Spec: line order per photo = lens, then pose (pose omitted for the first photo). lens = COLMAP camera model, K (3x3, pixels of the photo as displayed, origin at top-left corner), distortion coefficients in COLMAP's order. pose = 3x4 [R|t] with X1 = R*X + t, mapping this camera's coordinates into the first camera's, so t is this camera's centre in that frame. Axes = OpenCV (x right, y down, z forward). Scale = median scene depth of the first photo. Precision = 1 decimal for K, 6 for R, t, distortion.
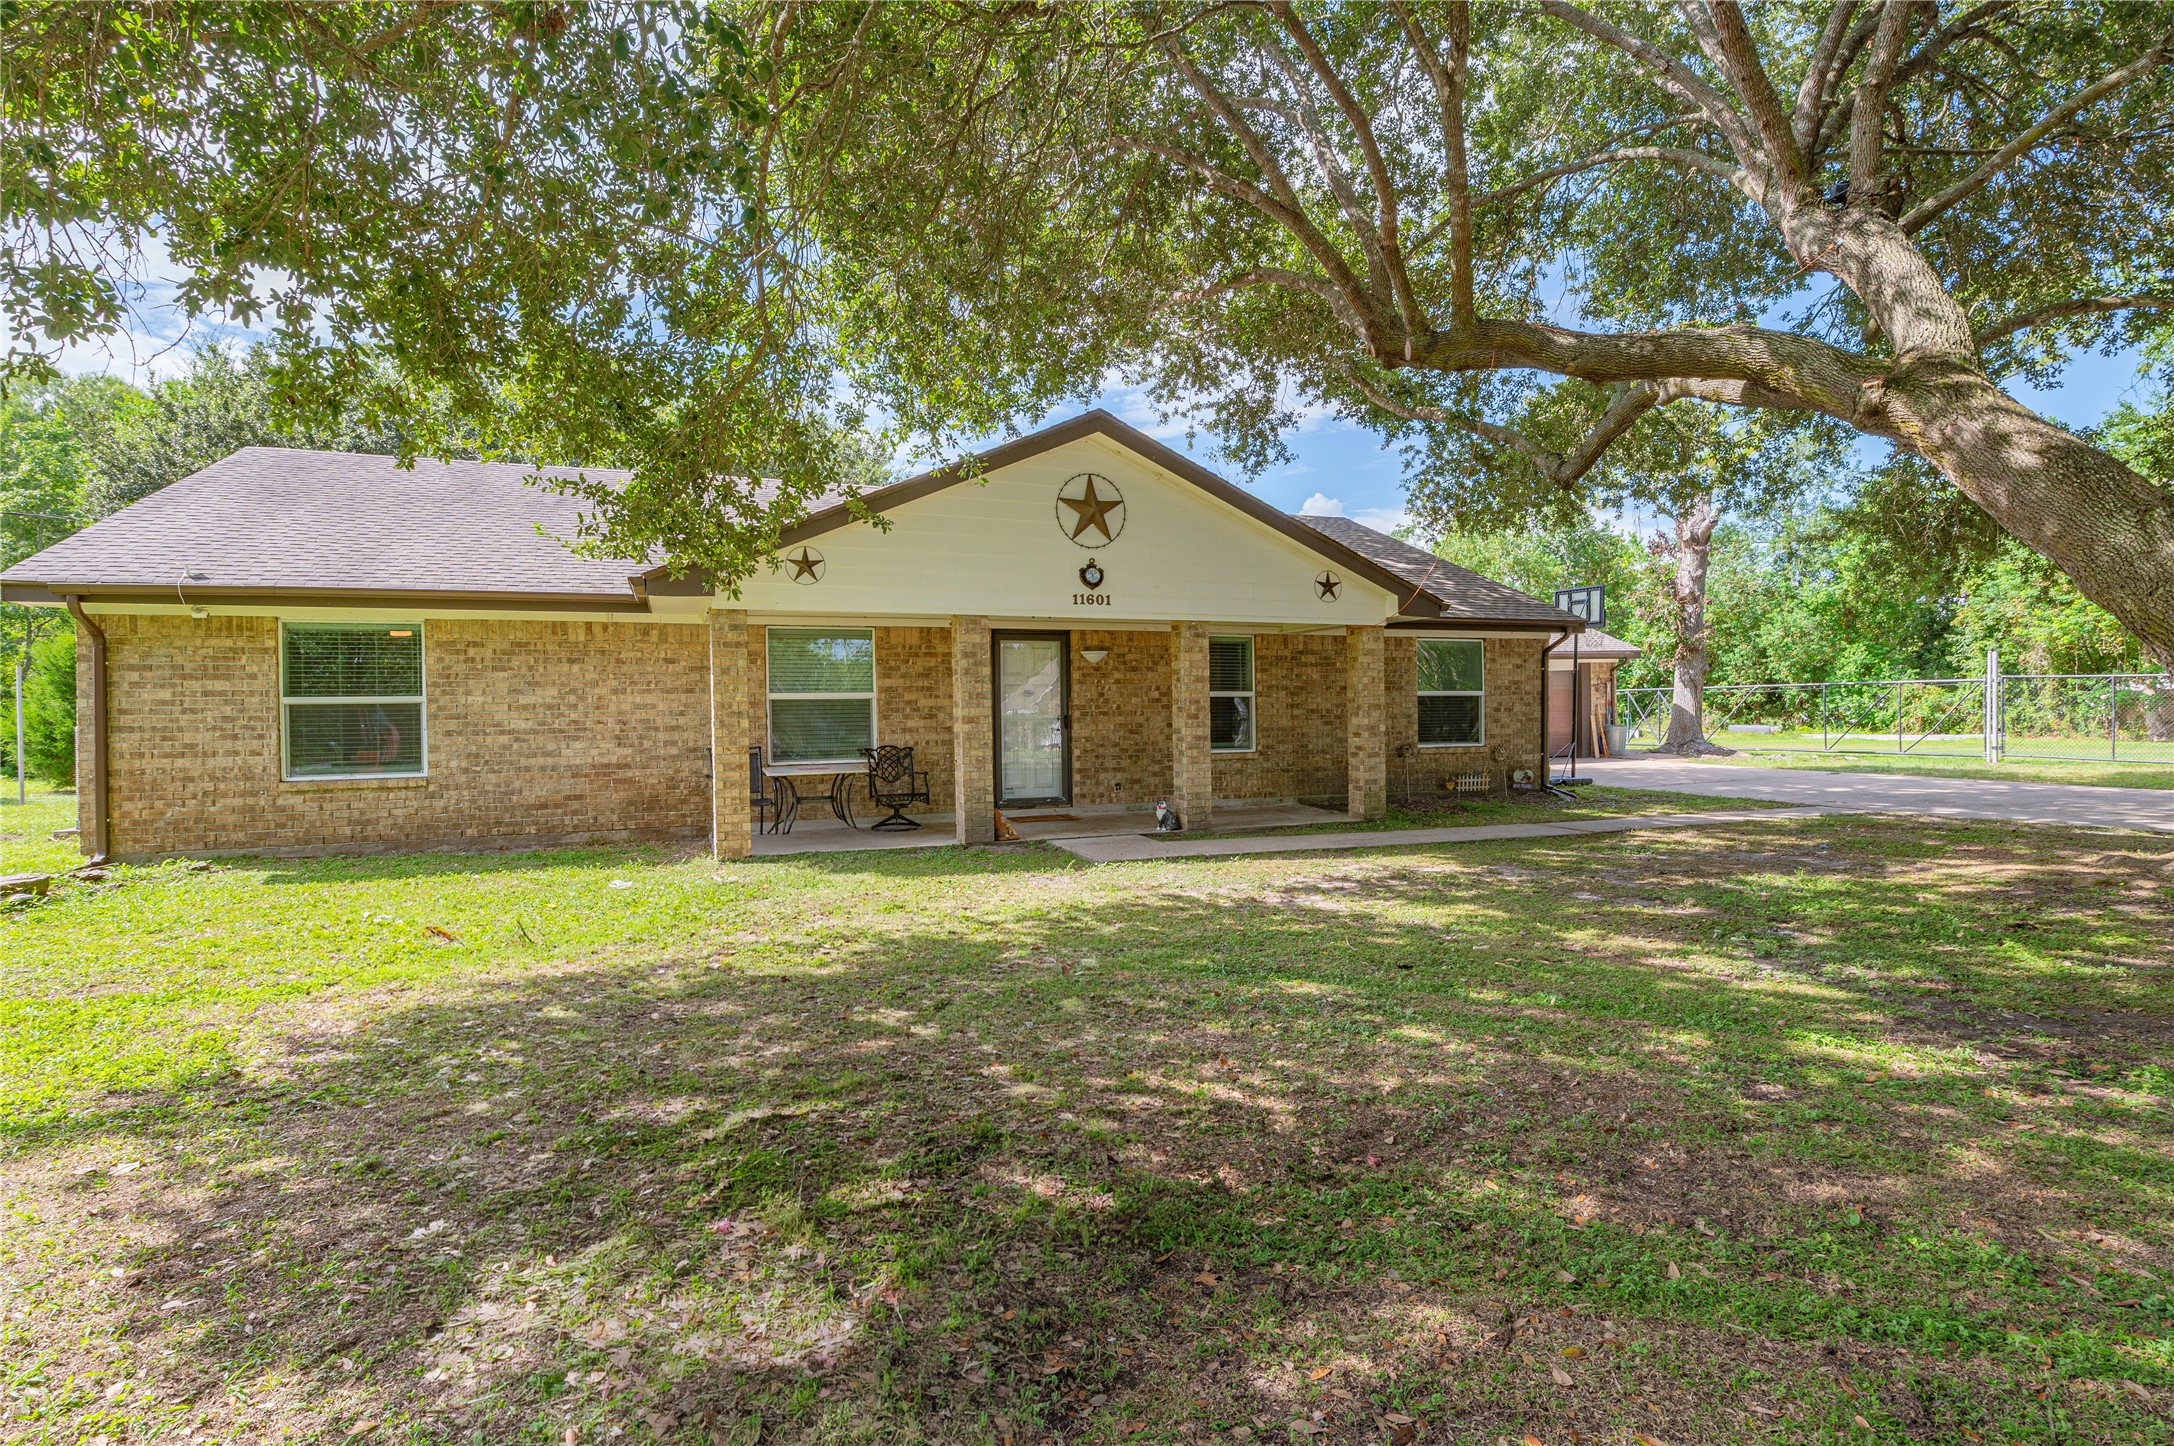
lens RADIAL K [[934.2, 0, 1089.1], [0, 934.2, 717.1], [0, 0, 1]] dist [-0.003770, -0.000406]
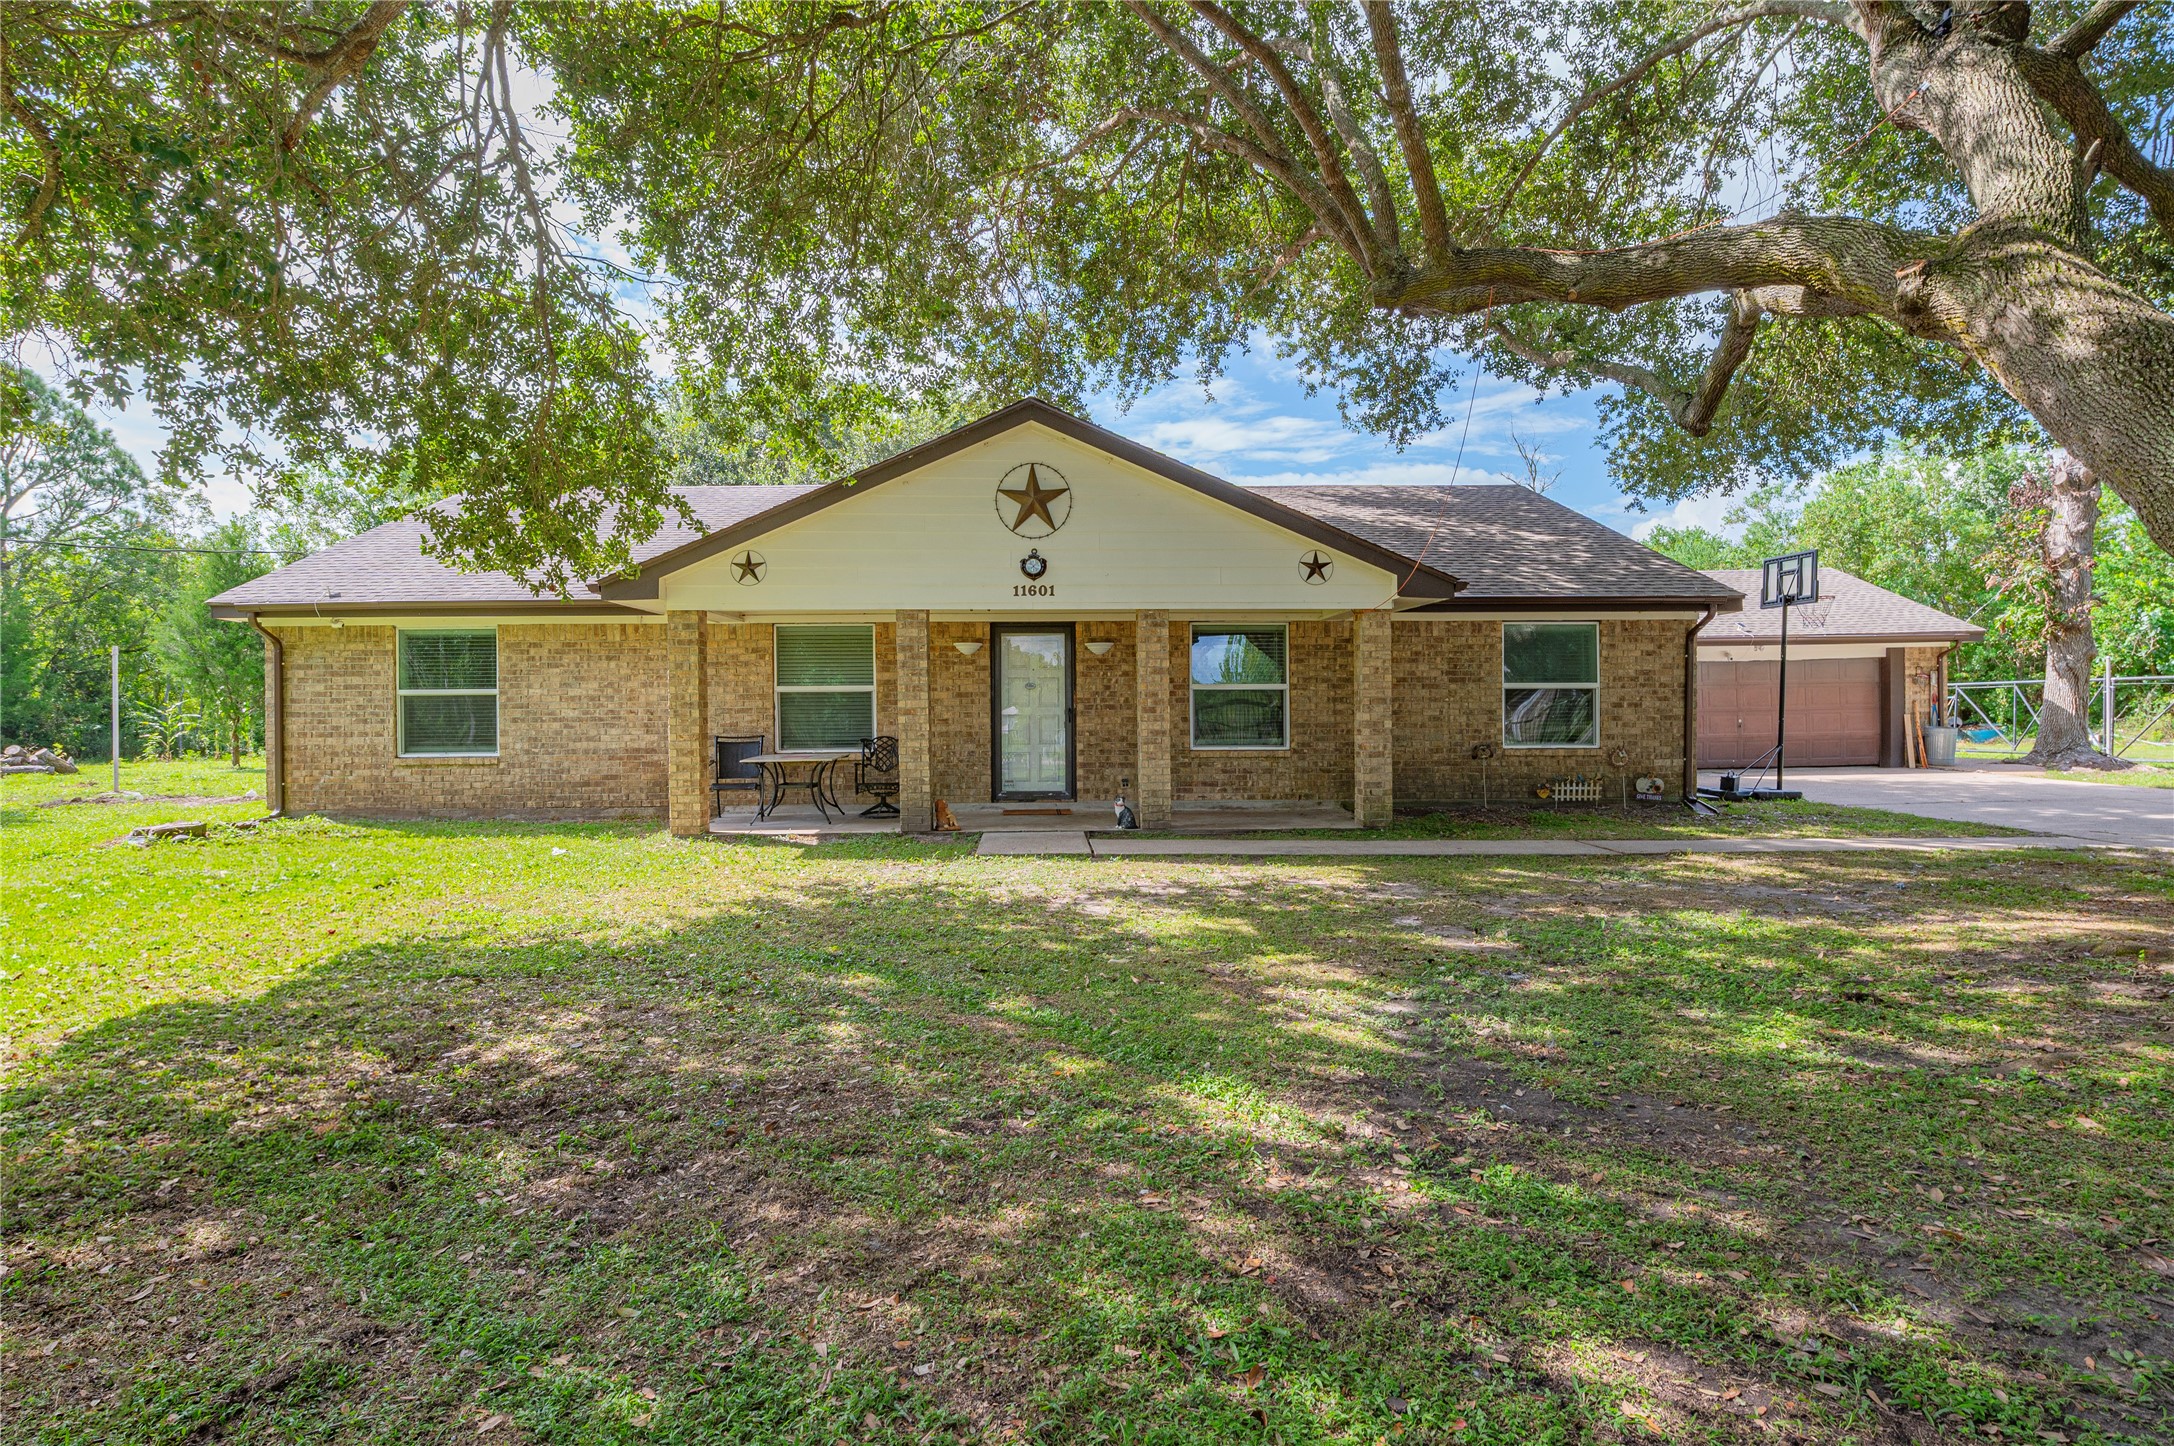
lens RADIAL K [[964.2, 0, 1093.3], [0, 964.2, 716.0], [0, 0, 1]] dist [-0.007702, 0.005953]
pose [[0.952999, 0.007564, -0.302878, 0.350020], [-0.006620, 0.999969, 0.004145, 0.001806], [0.302900, -0.001945, 0.953020, 0.046557]]
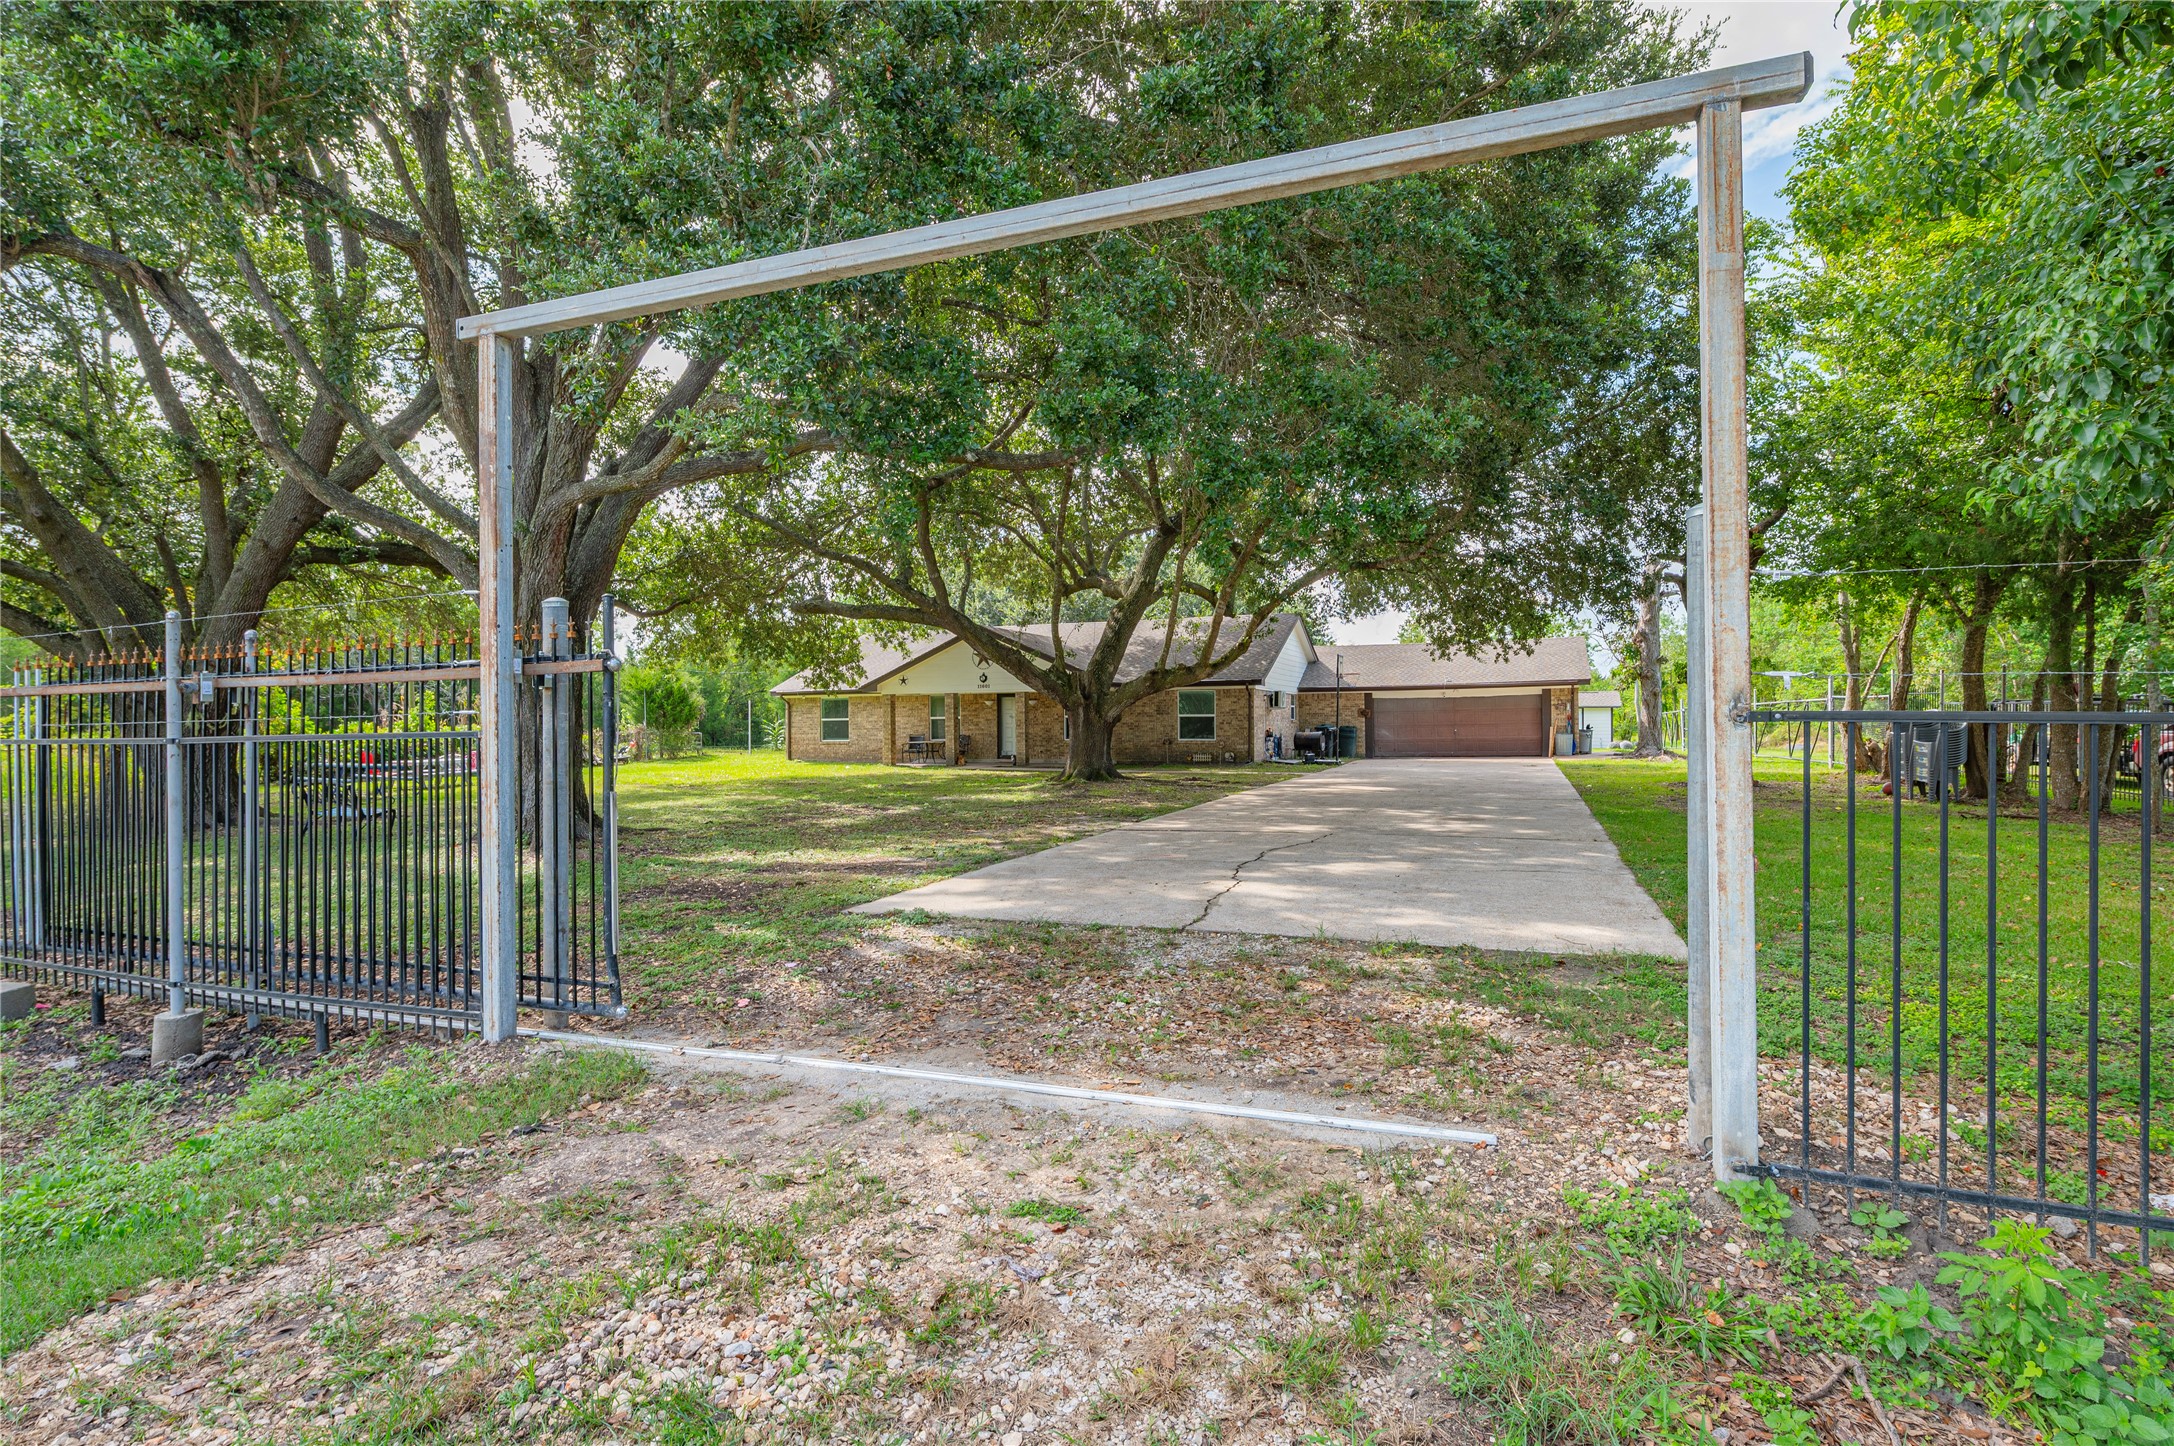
lens RADIAL K [[934.2, 0, 1089.1], [0, 934.2, 717.1], [0, 0, 1]] dist [-0.003770, -0.000406]
pose [[0.734254, 0.007526, -0.678833, 2.125998], [-0.008244, 0.999964, 0.002169, -0.034914], [0.678825, 0.004004, 0.734289, -0.890510]]
